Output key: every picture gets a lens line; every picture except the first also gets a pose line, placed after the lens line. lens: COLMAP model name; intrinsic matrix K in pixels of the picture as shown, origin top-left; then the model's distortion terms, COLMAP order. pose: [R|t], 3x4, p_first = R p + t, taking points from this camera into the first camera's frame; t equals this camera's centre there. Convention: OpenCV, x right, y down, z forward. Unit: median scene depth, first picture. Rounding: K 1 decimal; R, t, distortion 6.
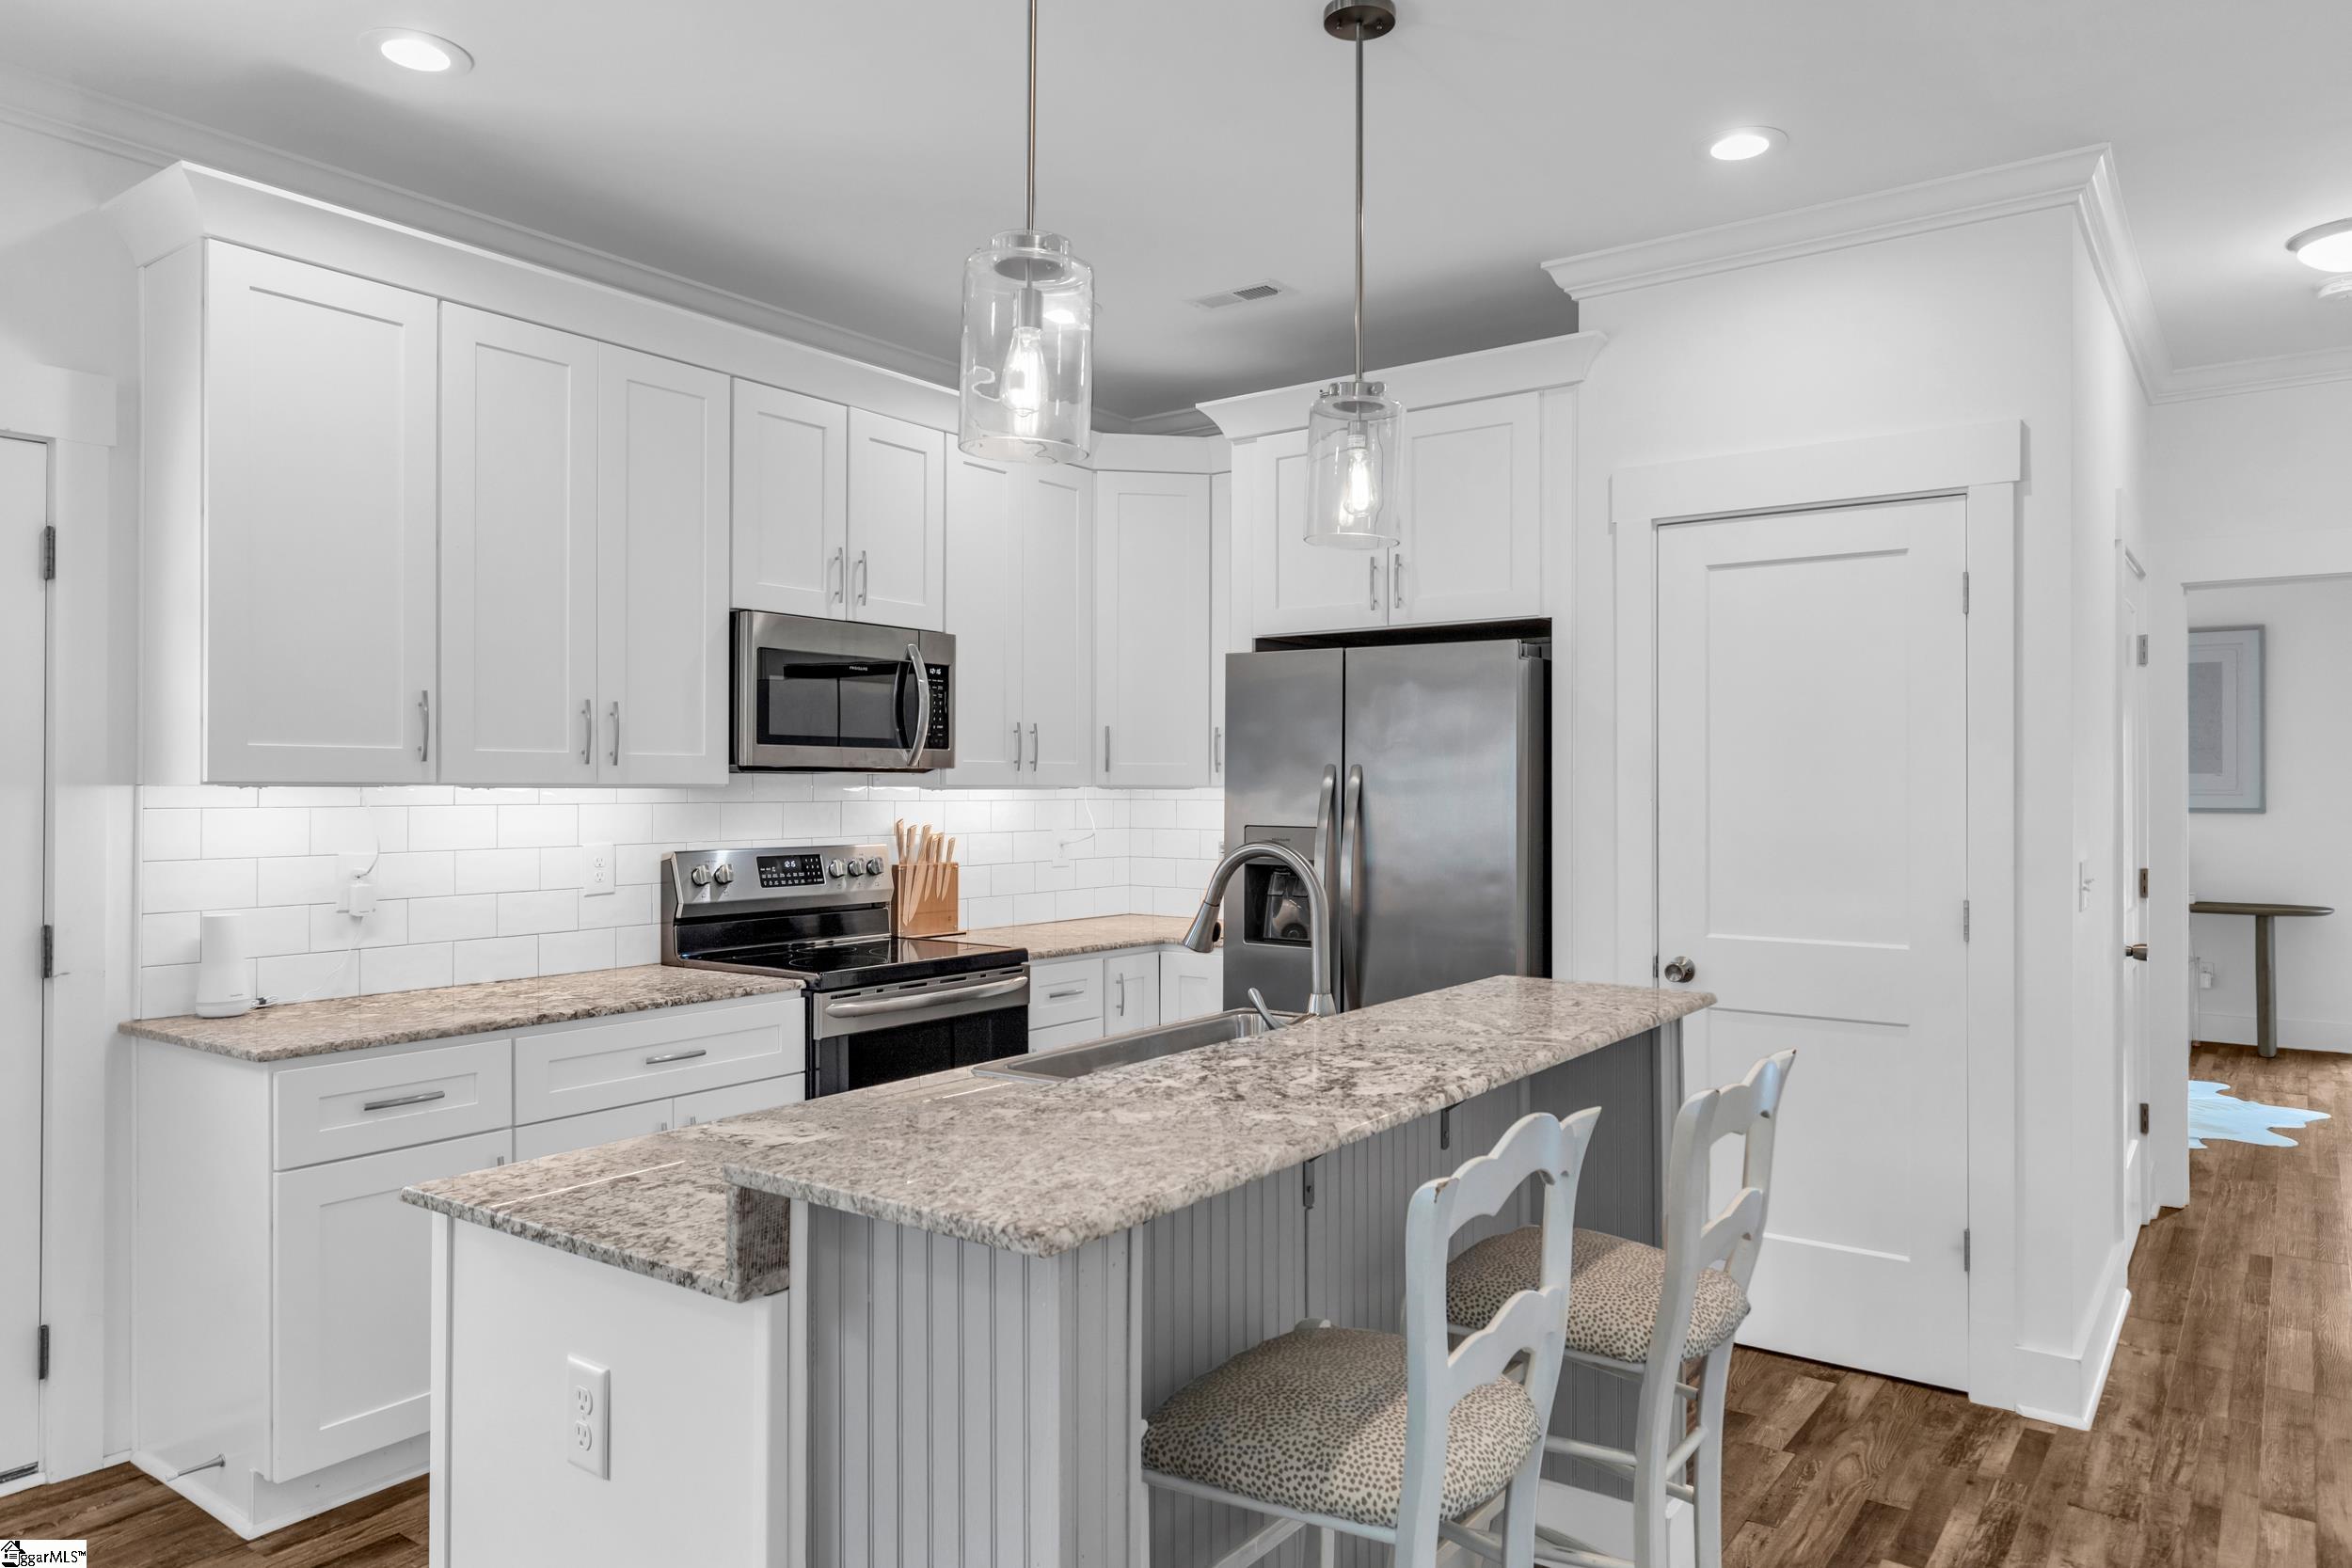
lens RADIAL K [[1519.3, 0, 1190.3], [0, 1519.3, 778.1], [0, 0, 1]] dist [0.006822, 0.002227]
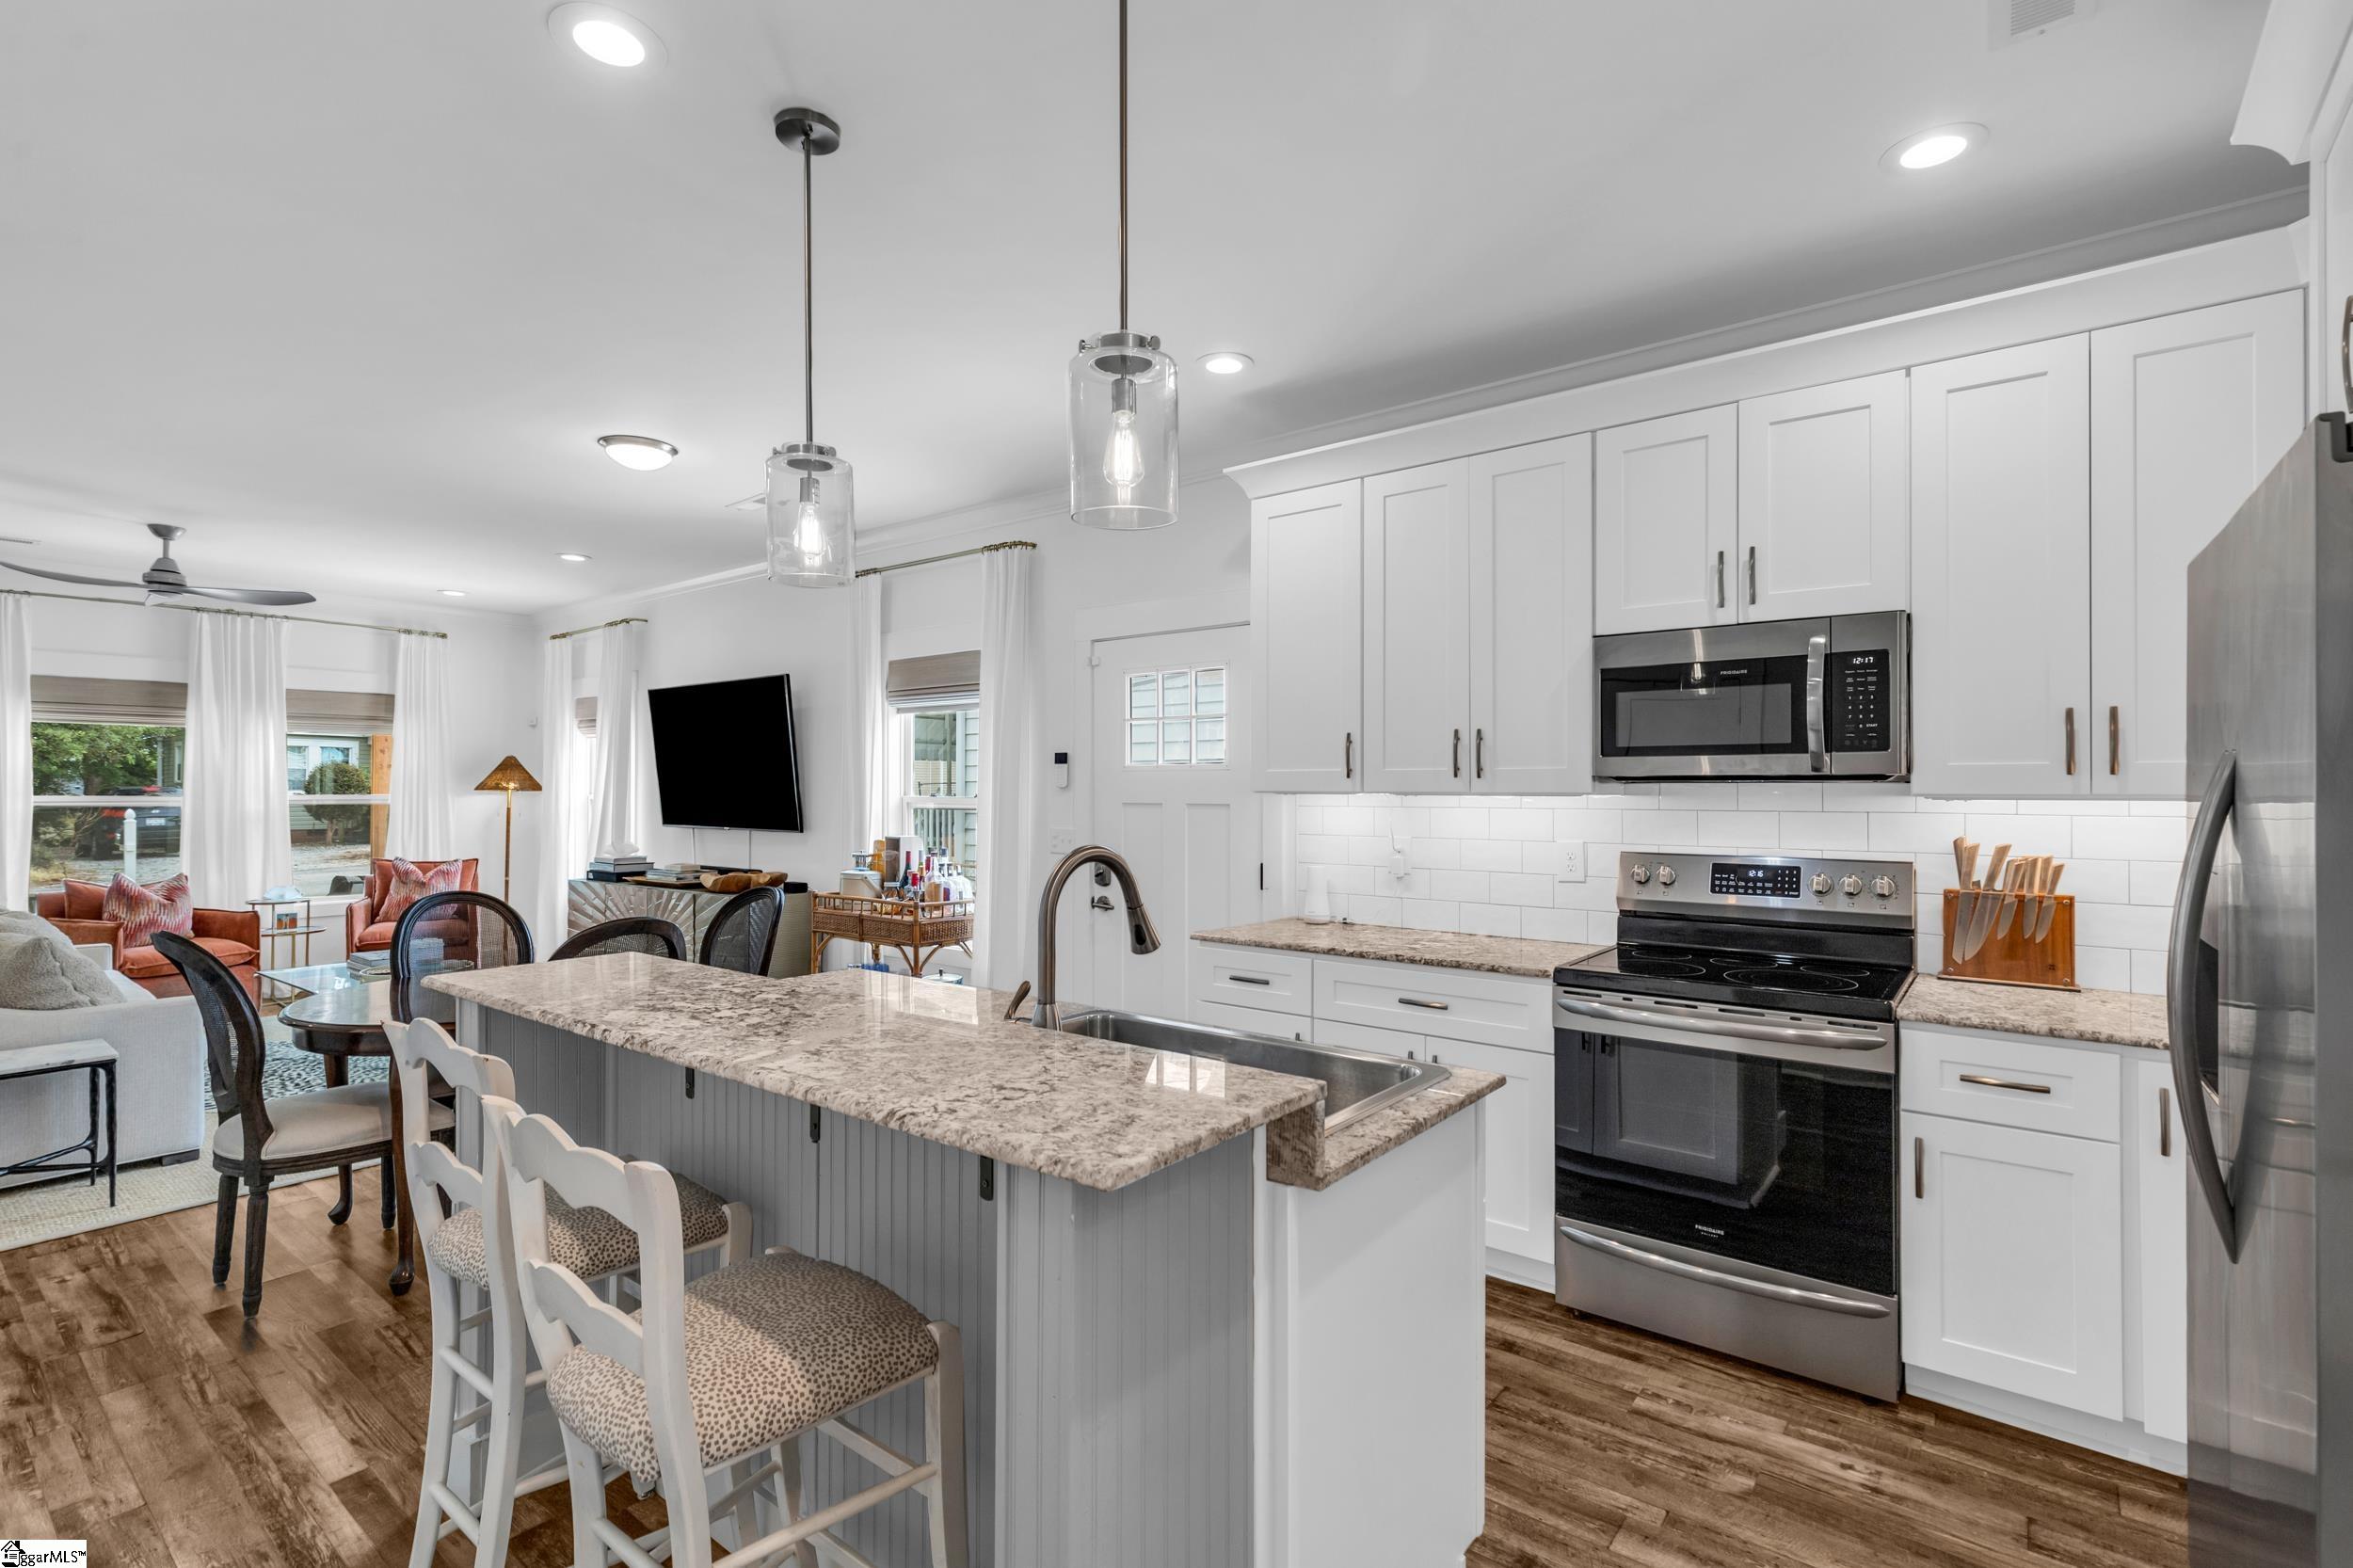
lens RADIAL K [[1104.7, 0, 1176.5], [0, 1104.7, 784.0], [0, 0, 1]] dist [0.002509, 0.000061]
pose [[-0.045330, -0.005894, -0.998955, 0.496075], [0.003088, 0.999977, -0.006040, 0.001327], [0.998967, -0.003359, -0.045311, 0.679463]]
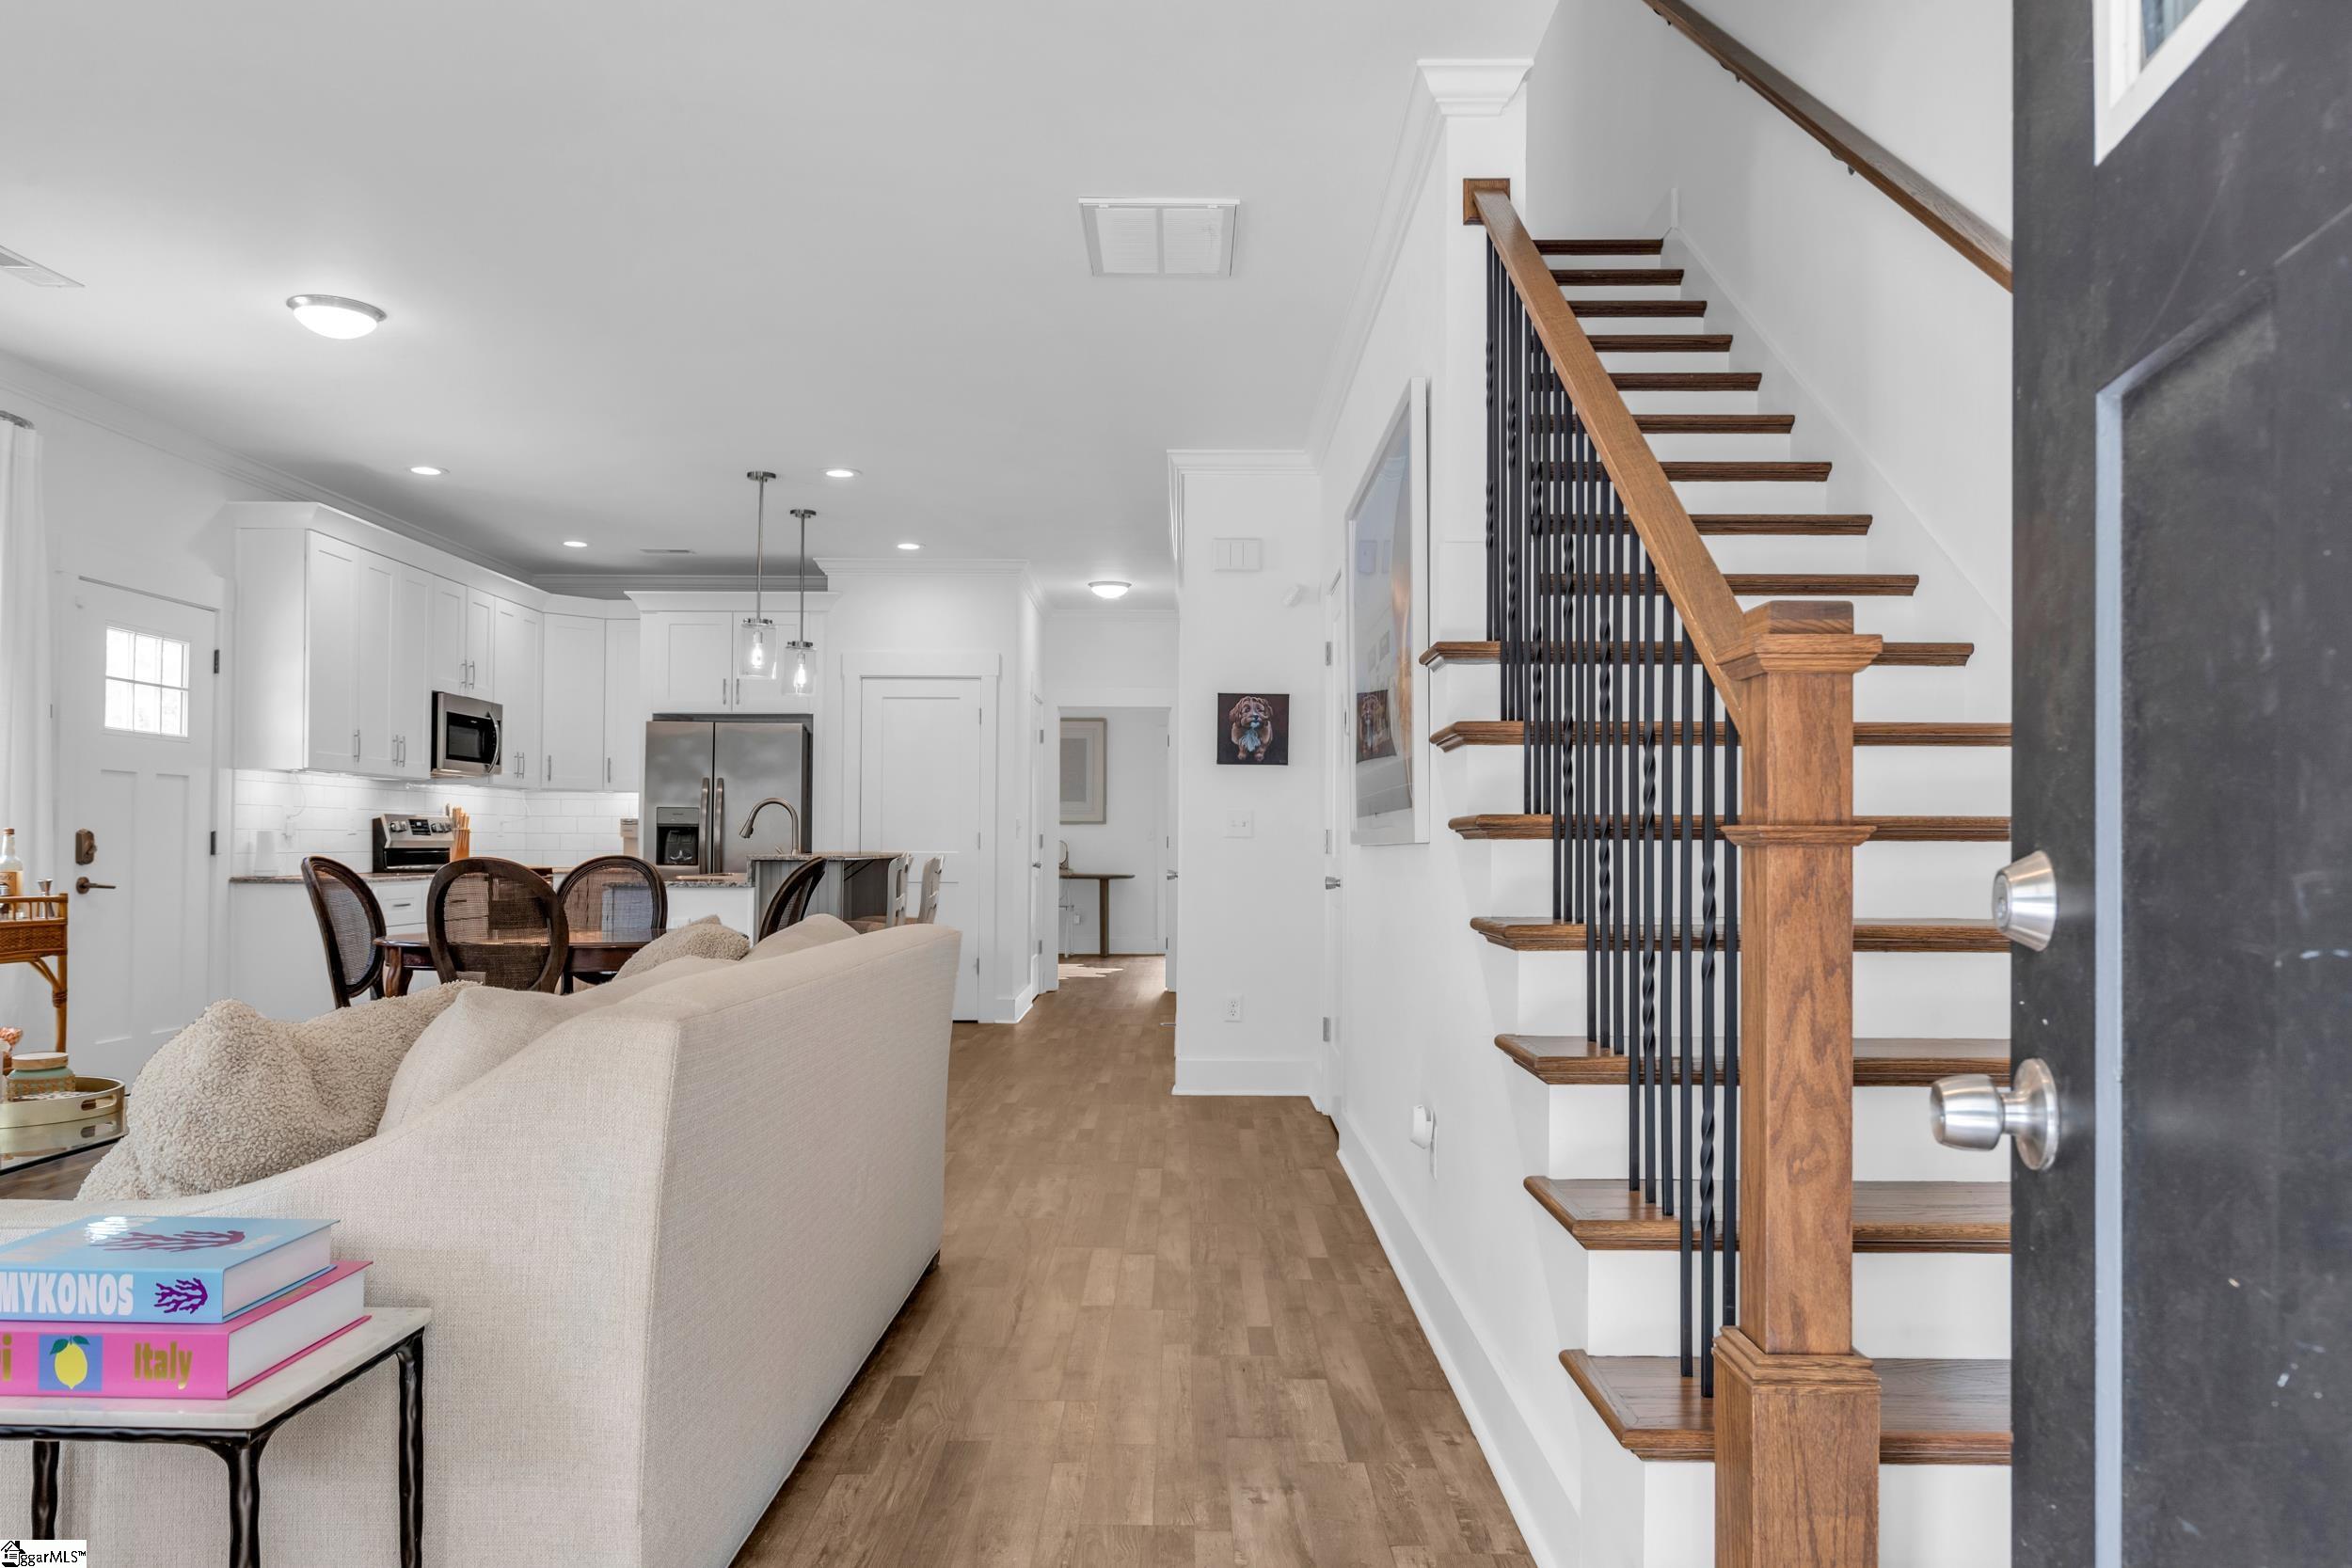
lens RADIAL K [[1728.1, 0, 1176.0], [0, 1728.1, 784.0], [0, 0, 1]] dist [0.004893, 0.000808]
pose [[0.812662, 0.022318, 0.582307, -0.776812], [-0.006086, 0.999537, -0.029815, 0.068005], [-0.582703, 0.020685, 0.812422, -1.322443]]
